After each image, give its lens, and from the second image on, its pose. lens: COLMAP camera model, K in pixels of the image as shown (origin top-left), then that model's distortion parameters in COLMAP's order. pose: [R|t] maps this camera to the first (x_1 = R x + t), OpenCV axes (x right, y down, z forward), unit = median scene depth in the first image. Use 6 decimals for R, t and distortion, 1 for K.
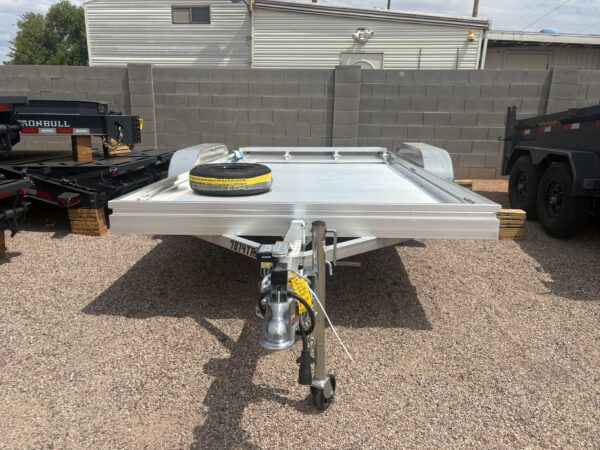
lens RADIAL K [[437.7, 0, 285.8], [0, 437.7, 222.7], [0, 0, 1]] dist [0.056129, -0.073409]
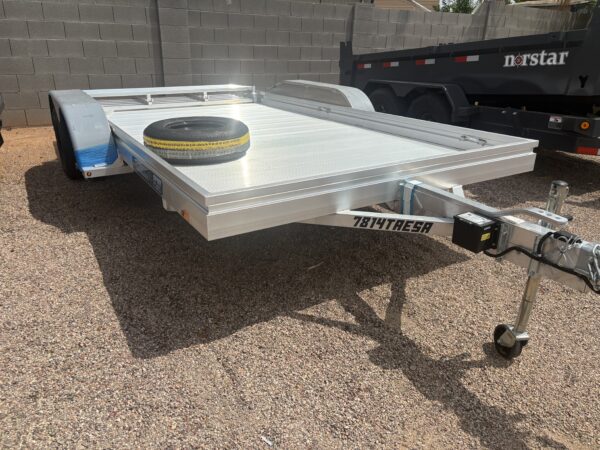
lens RADIAL K [[437.7, 0, 285.8], [0, 437.7, 222.7], [0, 0, 1]] dist [0.056129, -0.073409]
pose [[0.826744, -0.206603, 0.523268, -0.455848], [0.126265, 0.974539, 0.185286, -0.082752], [-0.548226, -0.087114, 0.831781, 0.239627]]
